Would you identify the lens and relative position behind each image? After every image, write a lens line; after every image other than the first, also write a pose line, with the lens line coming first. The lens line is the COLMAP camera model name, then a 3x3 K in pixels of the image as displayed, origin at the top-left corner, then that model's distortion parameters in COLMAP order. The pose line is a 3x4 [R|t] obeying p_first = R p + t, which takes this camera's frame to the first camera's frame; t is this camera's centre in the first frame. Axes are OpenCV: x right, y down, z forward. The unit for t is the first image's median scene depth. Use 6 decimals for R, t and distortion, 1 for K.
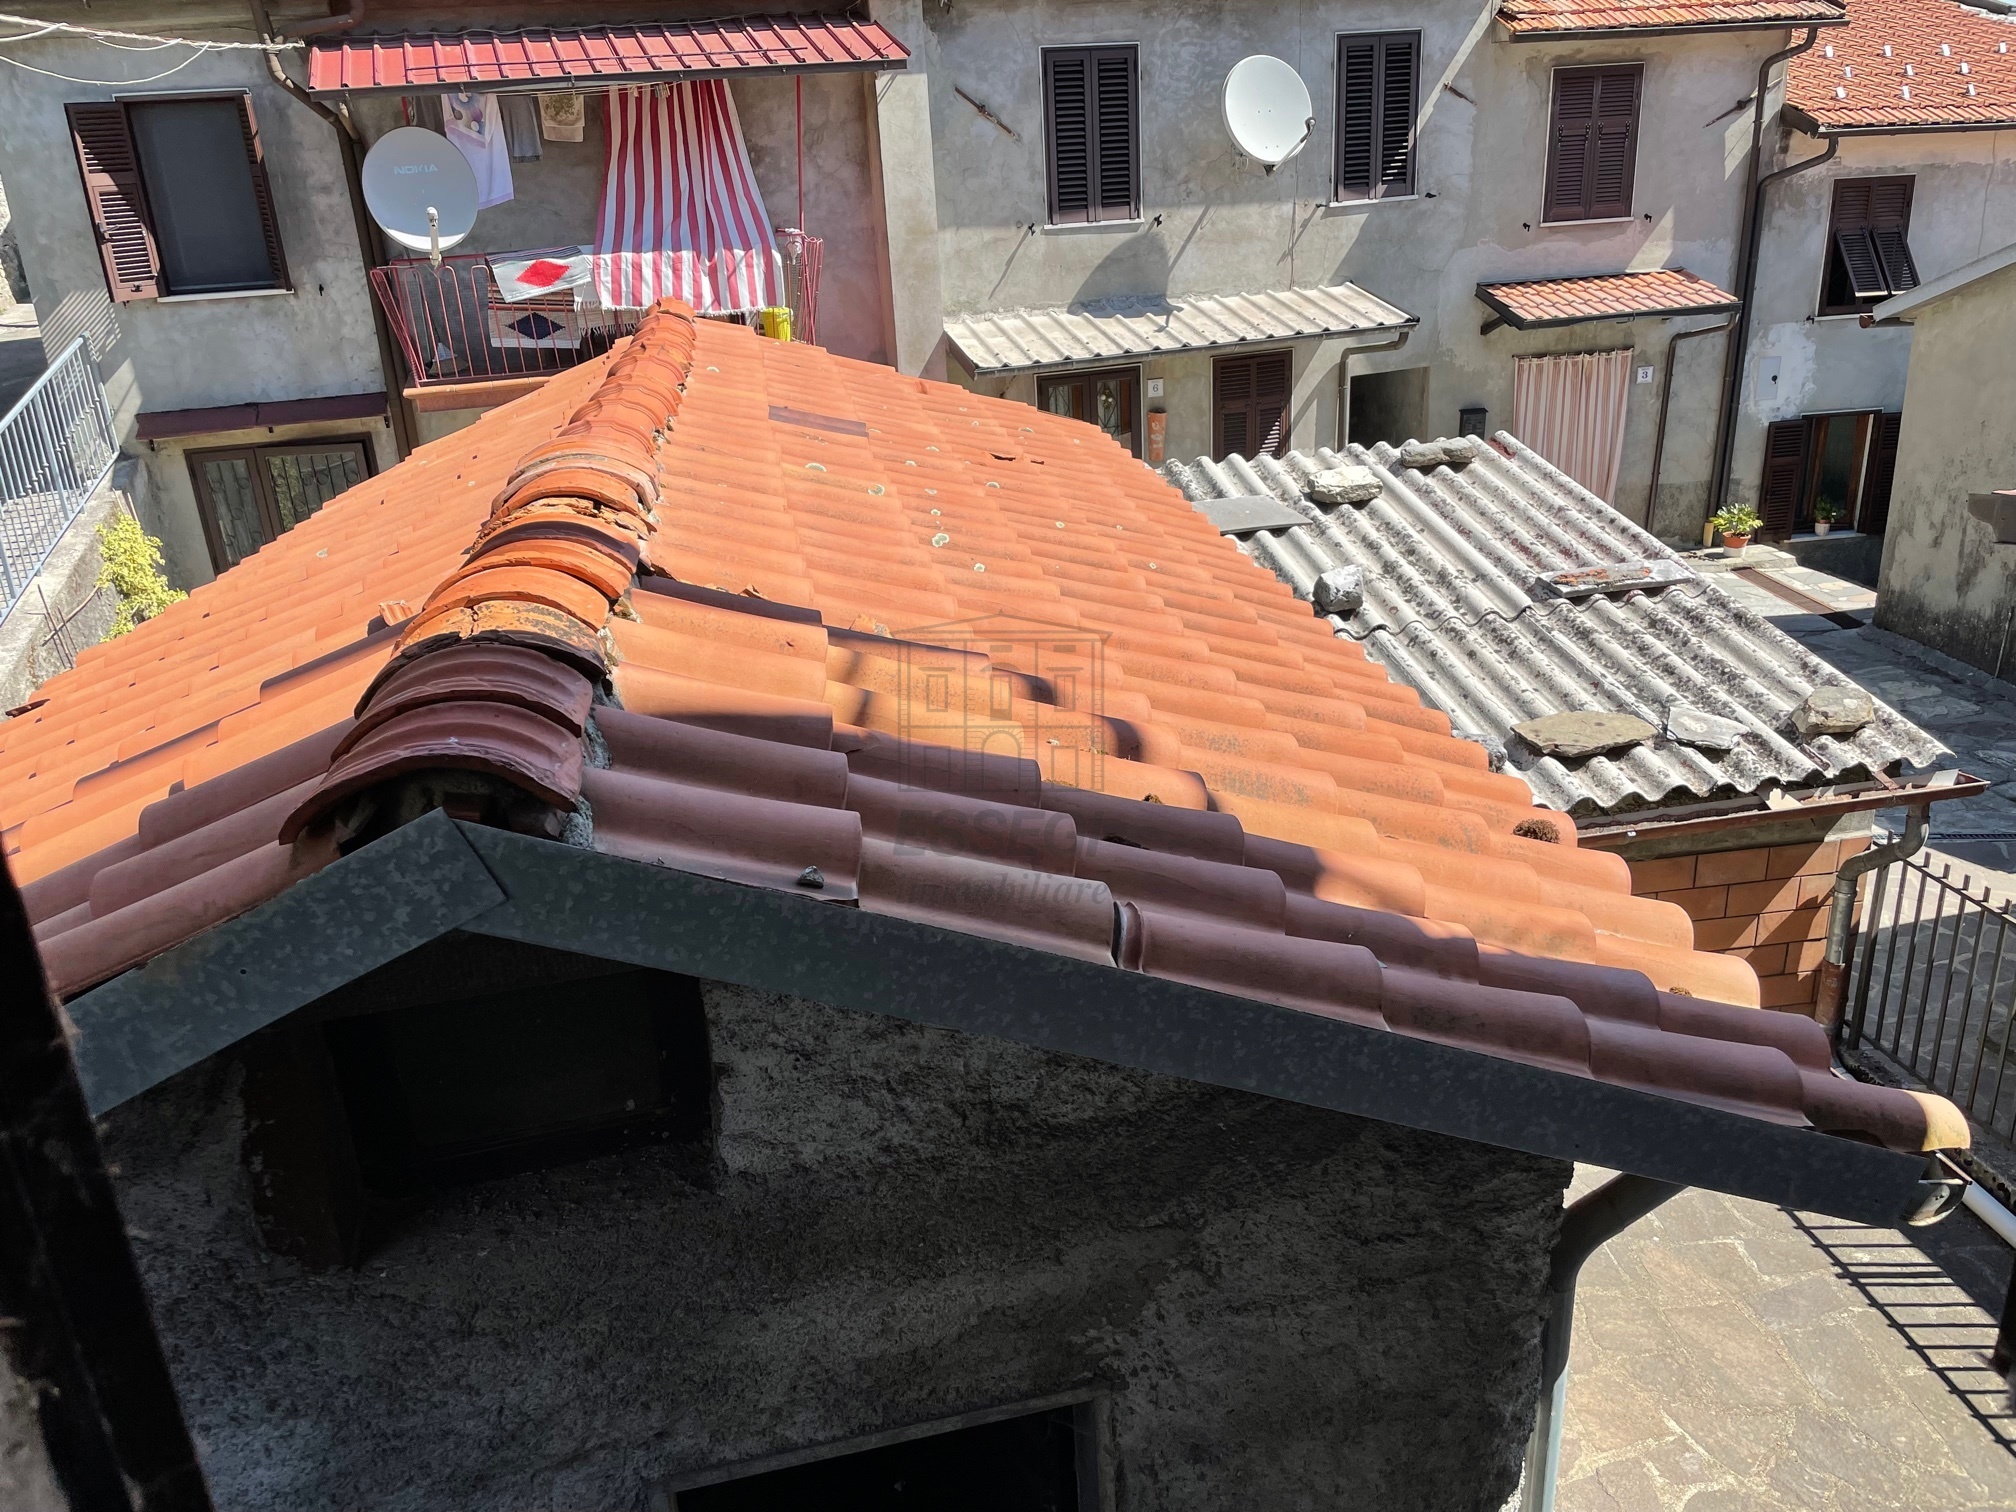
lens RADIAL K [[1549.4, 0, 993.2], [0, 1549.4, 728.8], [0, 0, 1]] dist [0.100159, -0.137546]
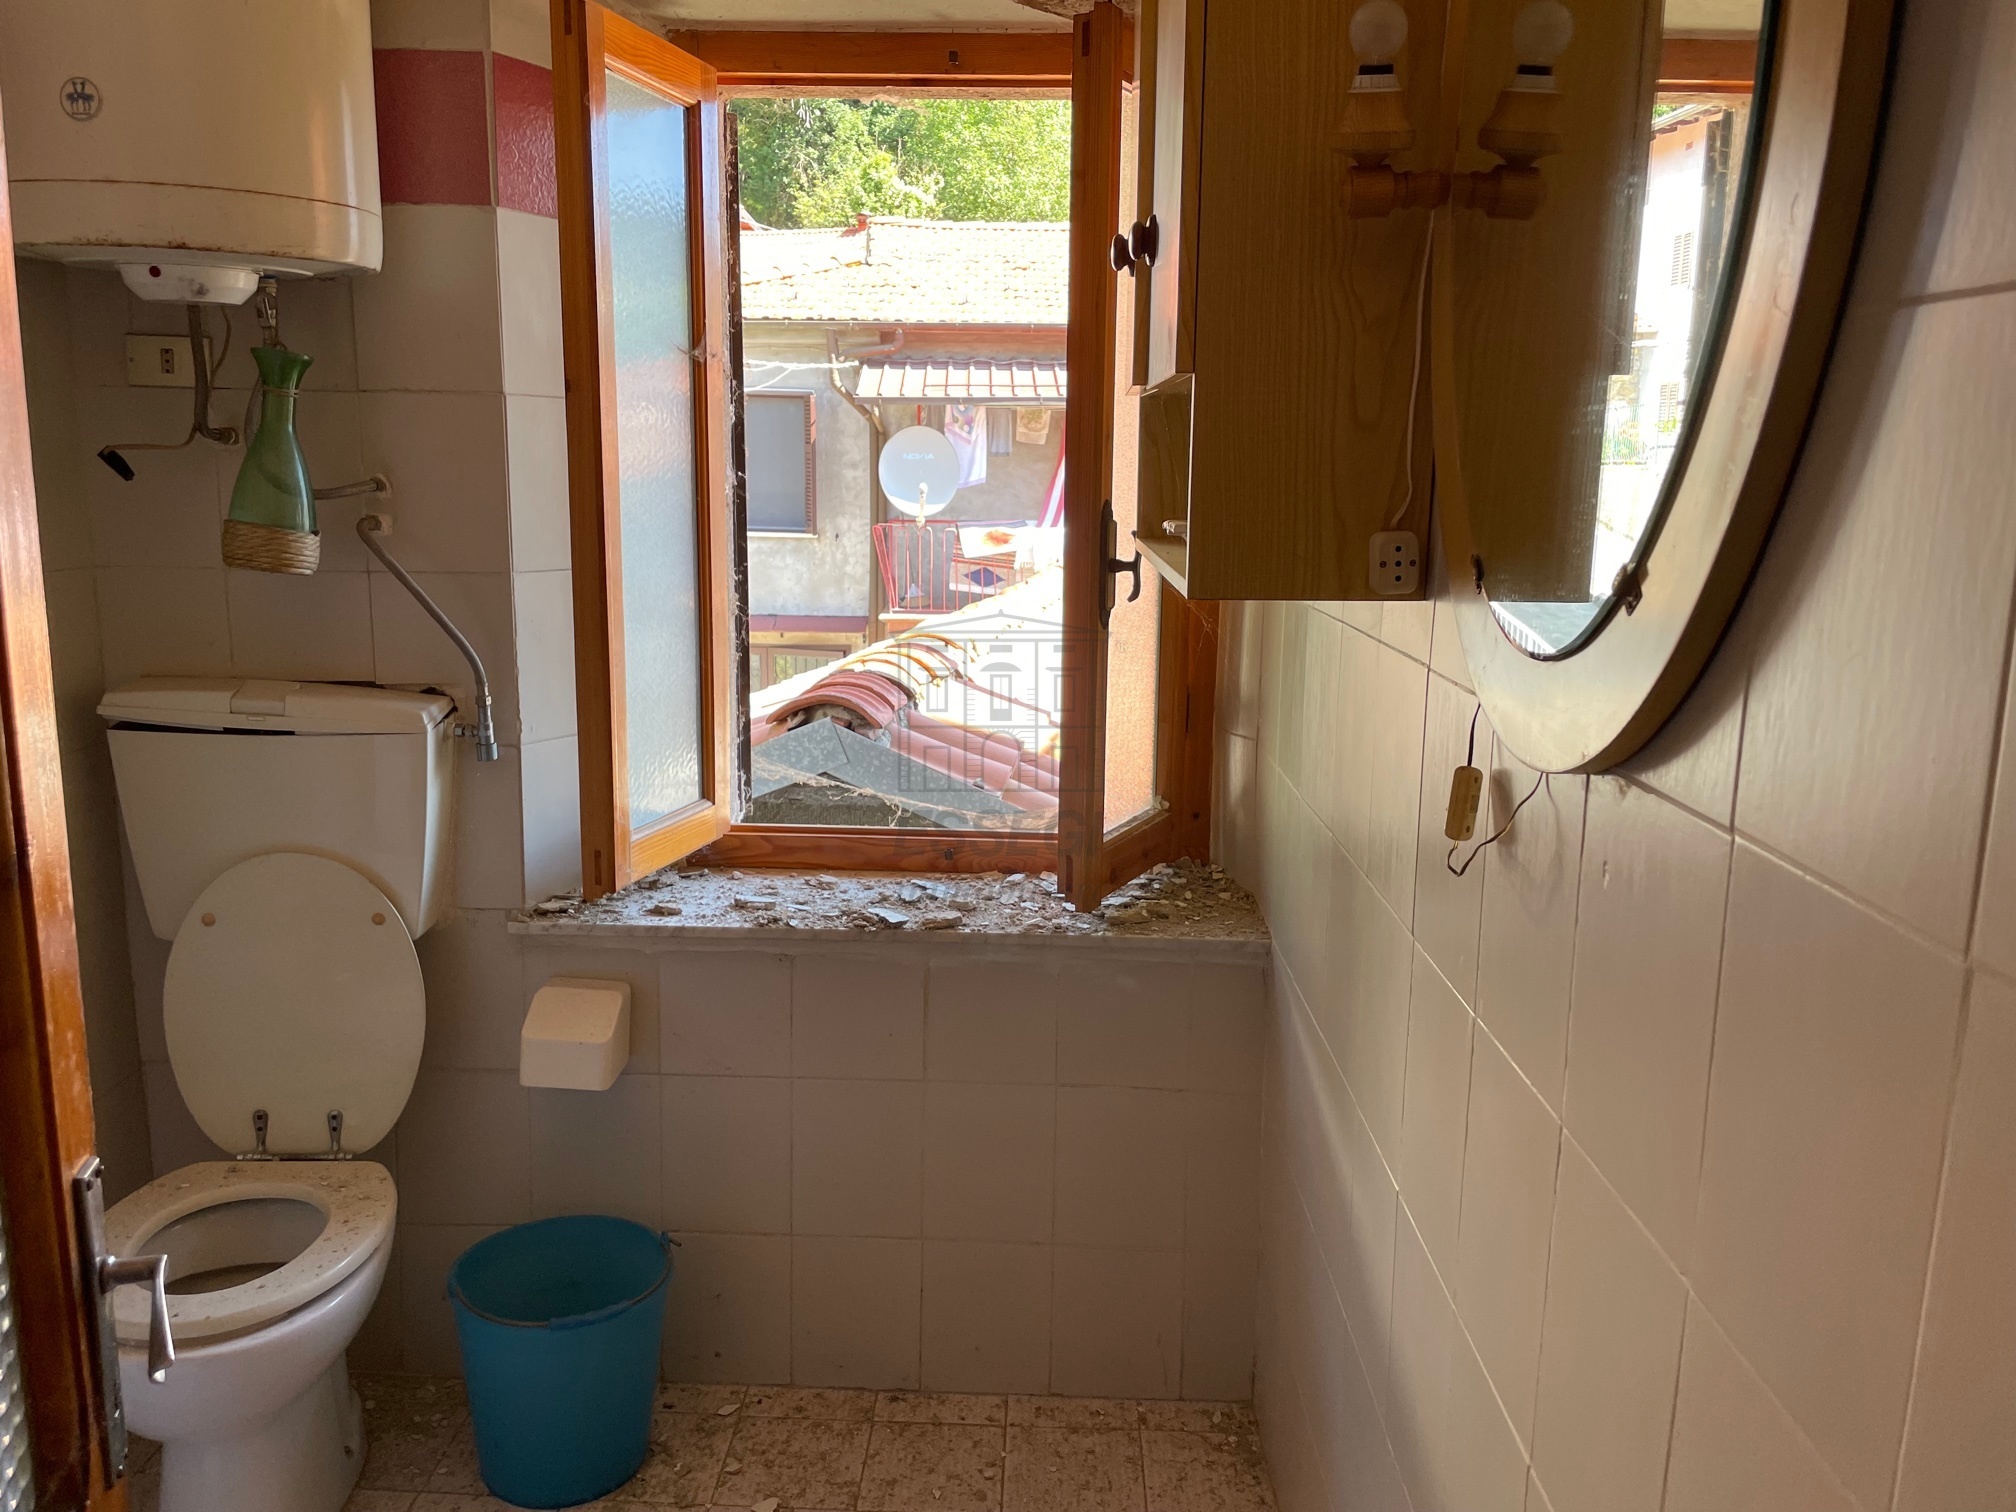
lens RADIAL K [[1549.4, 0, 993.2], [0, 1549.4, 728.8], [0, 0, 1]] dist [0.100159, -0.137546]
pose [[0.953116, 0.121197, -0.277275, 0.083310], [-0.168697, 0.973505, -0.154367, 0.059738], [0.251220, 0.193905, 0.948309, -0.180449]]
